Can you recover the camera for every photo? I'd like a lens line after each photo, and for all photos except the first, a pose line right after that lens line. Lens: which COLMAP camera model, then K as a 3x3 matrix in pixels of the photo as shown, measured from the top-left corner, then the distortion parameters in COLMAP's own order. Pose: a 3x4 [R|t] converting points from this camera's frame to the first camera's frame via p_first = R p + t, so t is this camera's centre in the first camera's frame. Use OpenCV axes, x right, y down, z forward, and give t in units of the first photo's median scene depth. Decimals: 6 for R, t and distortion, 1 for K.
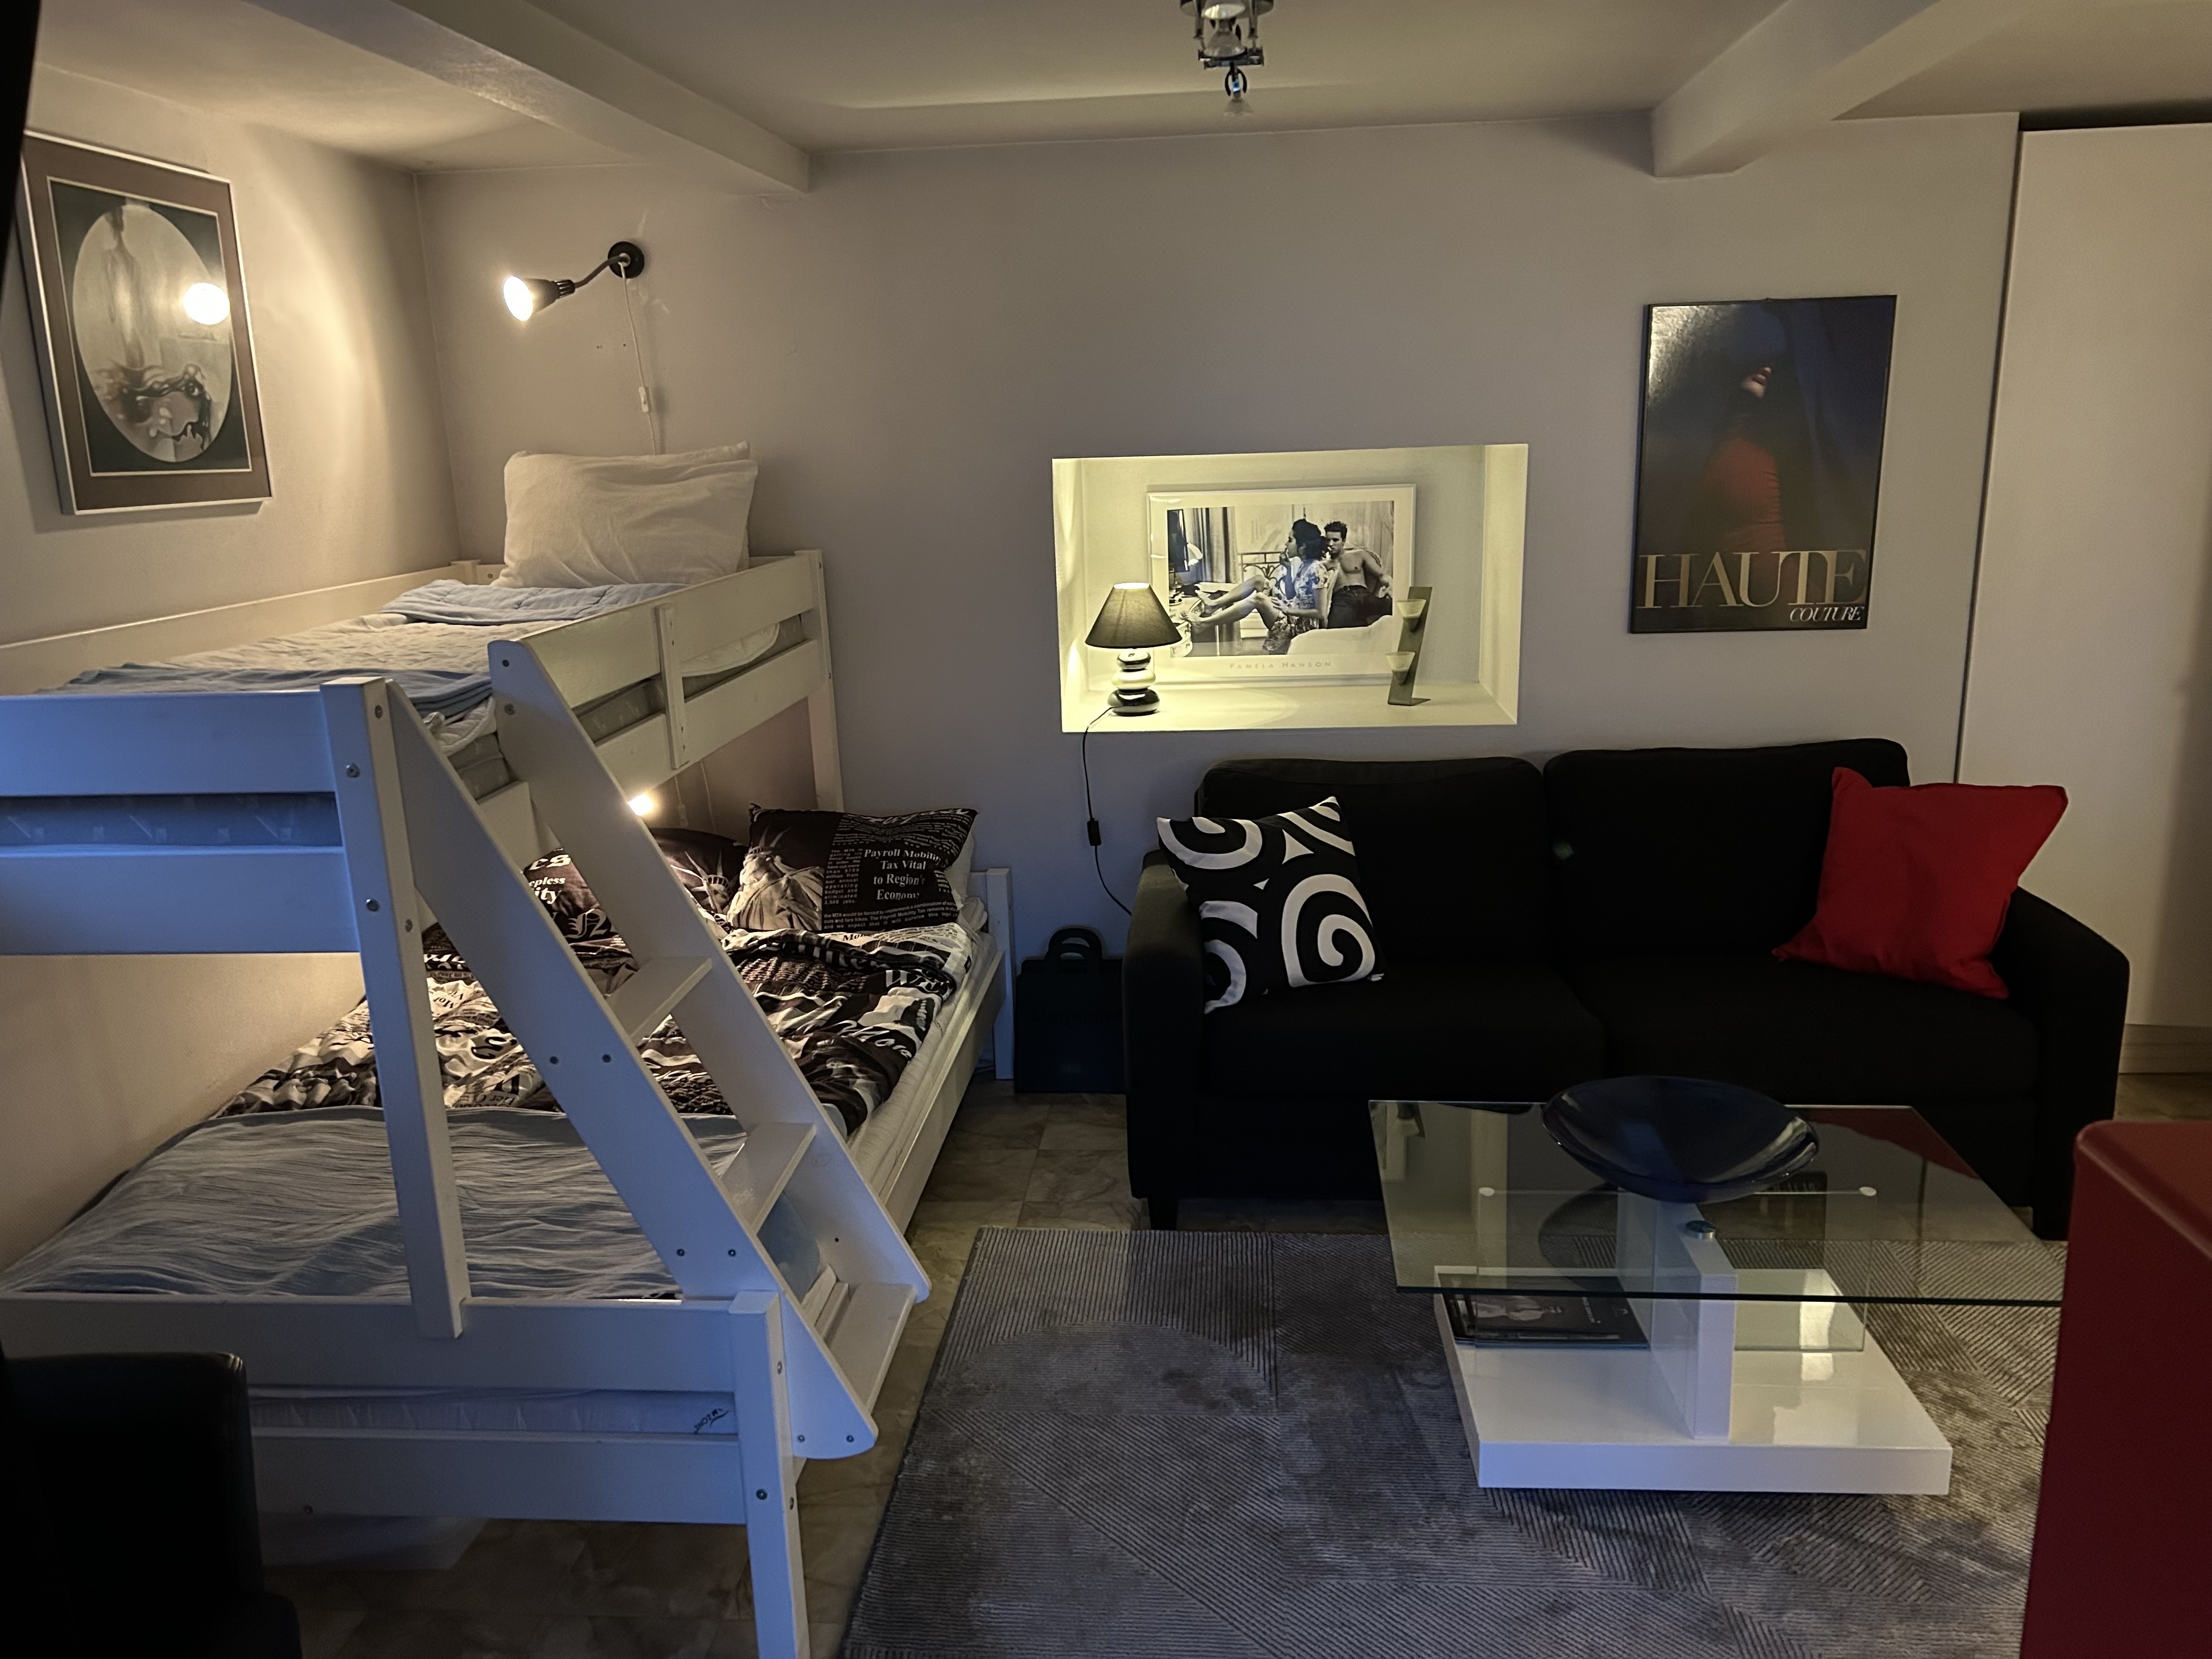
lens RADIAL K [[1656.7, 0, 1101.3], [0, 1656.7, 829.3], [0, 0, 1]] dist [0.019698, -0.005335]
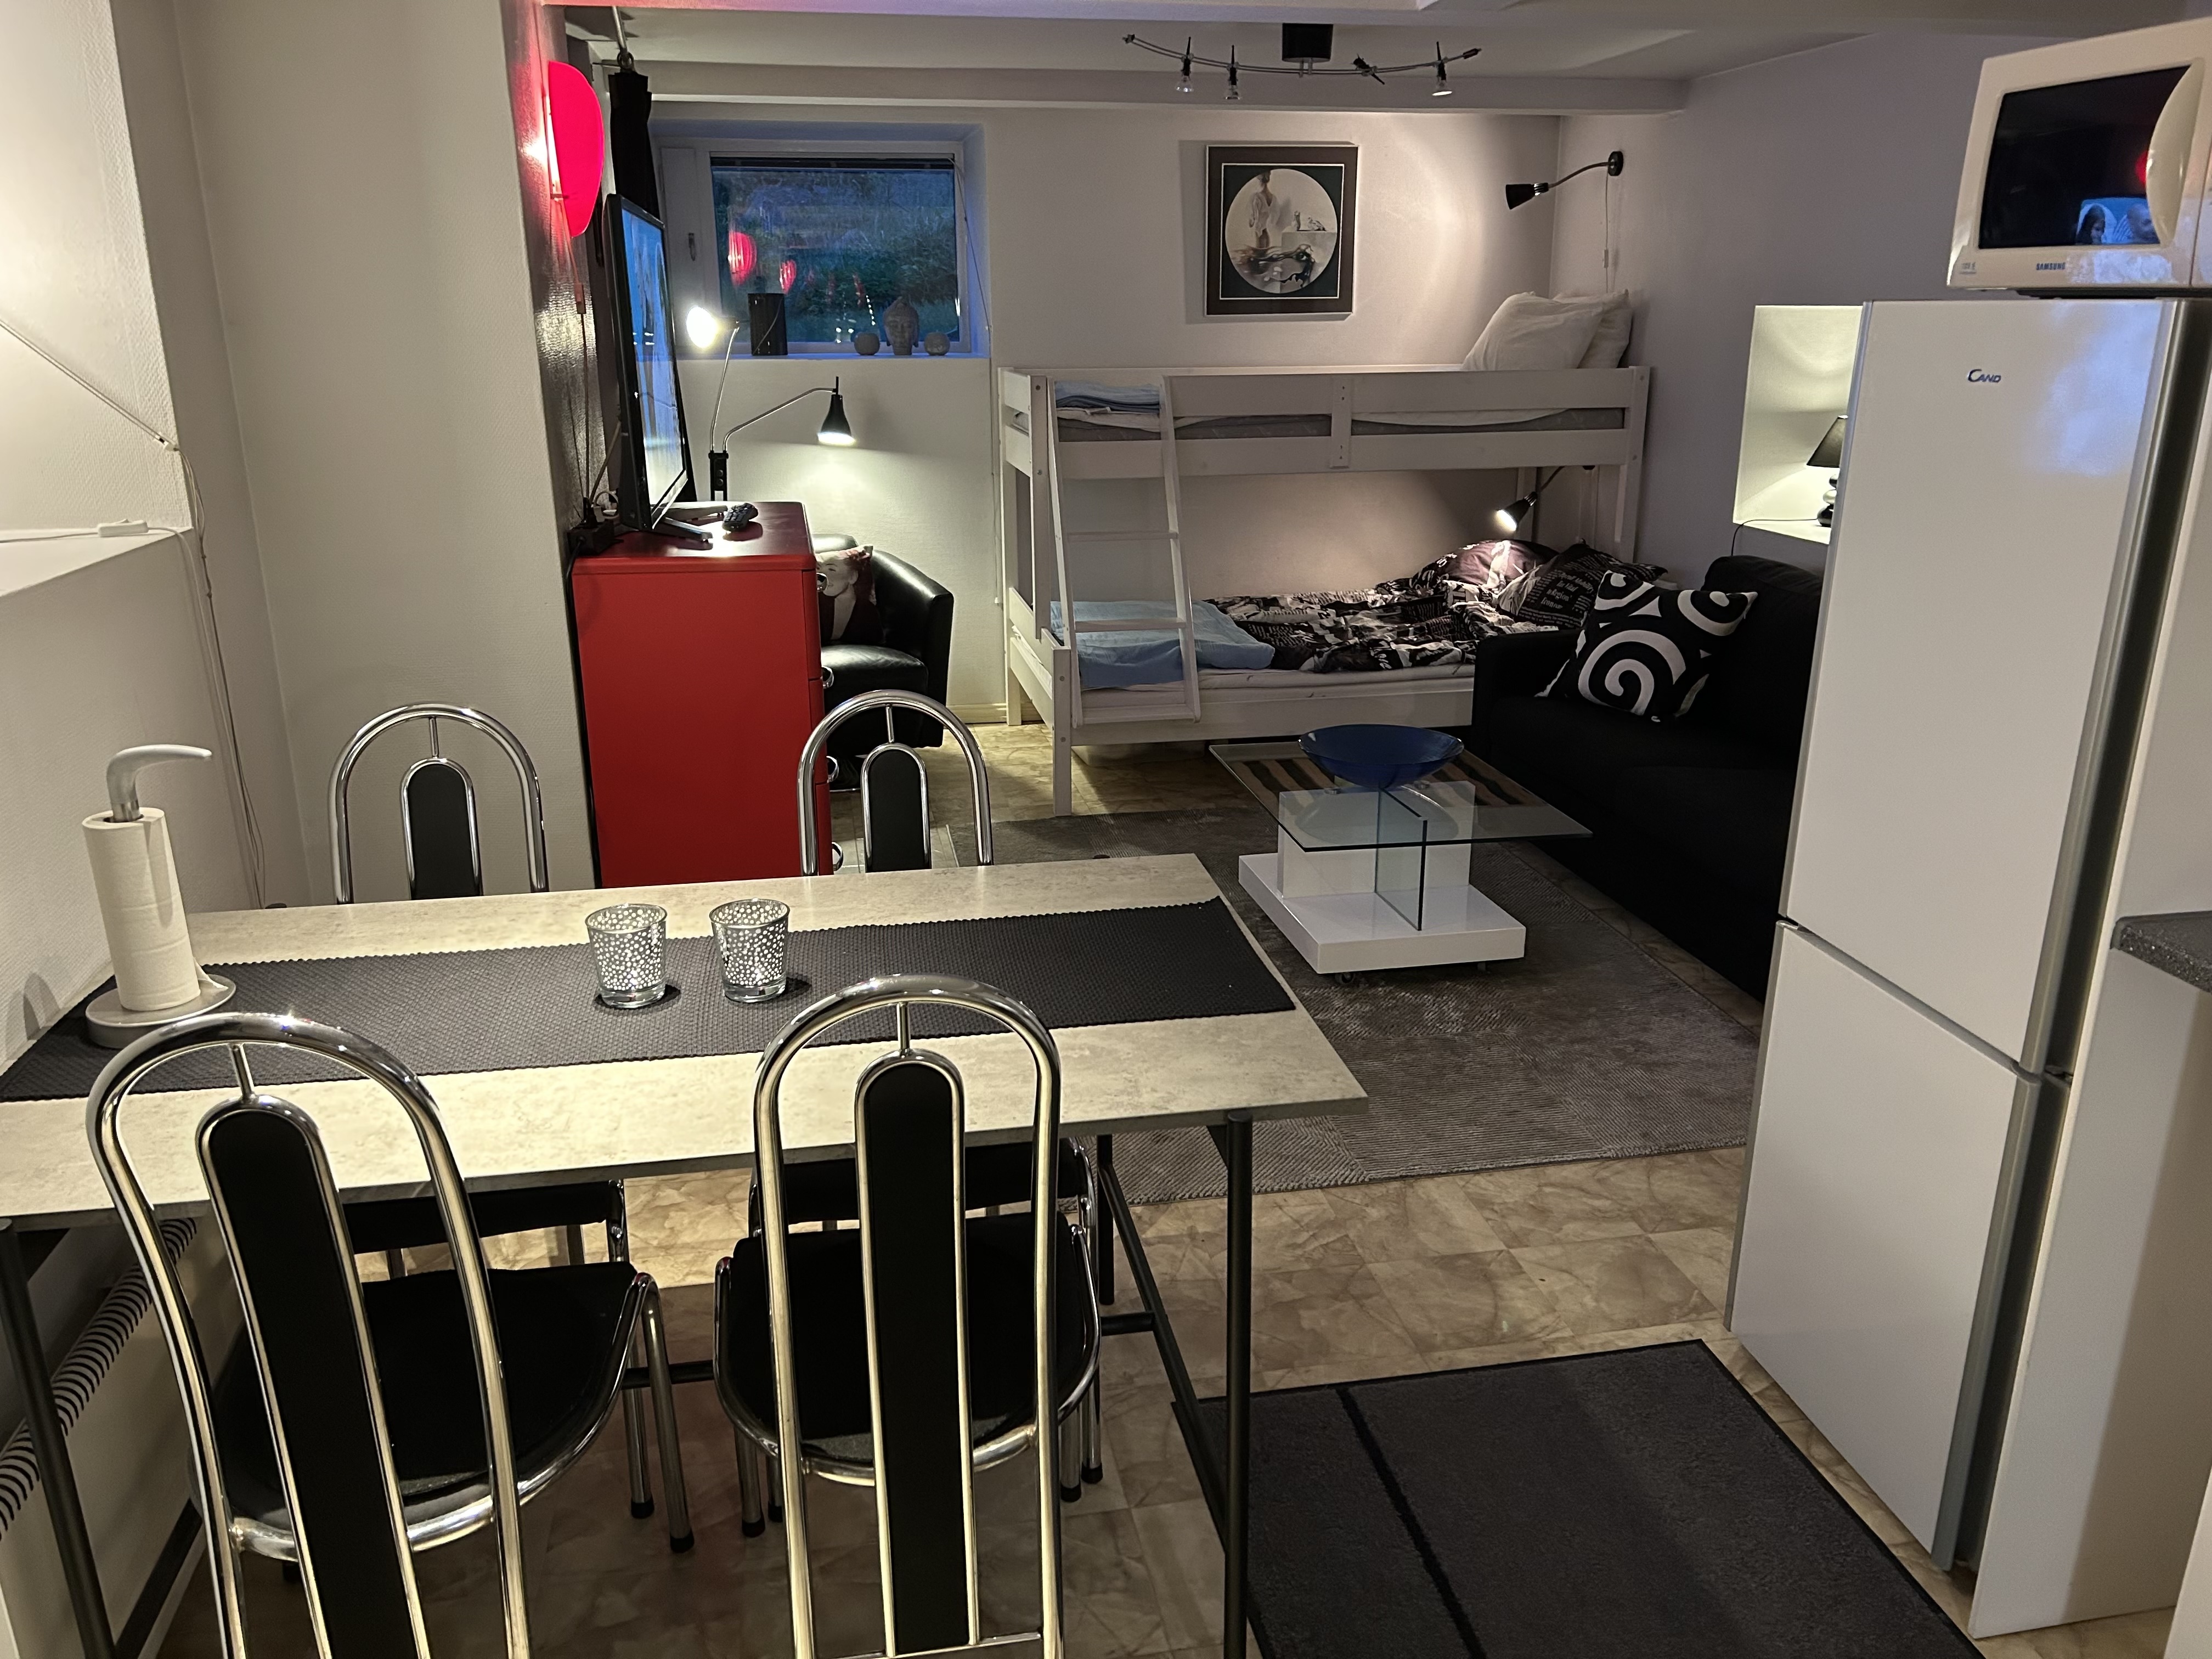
lens RADIAL K [[1656.7, 0, 1097.0], [0, 1656.7, 836.3], [0, 0, 1]] dist [0.019698, -0.005335]
pose [[0.262634, 0.320218, -0.910211, 1.460241], [-0.227656, 0.937258, 0.264045, -0.079335], [0.937654, 0.137868, 0.319056, 0.215237]]
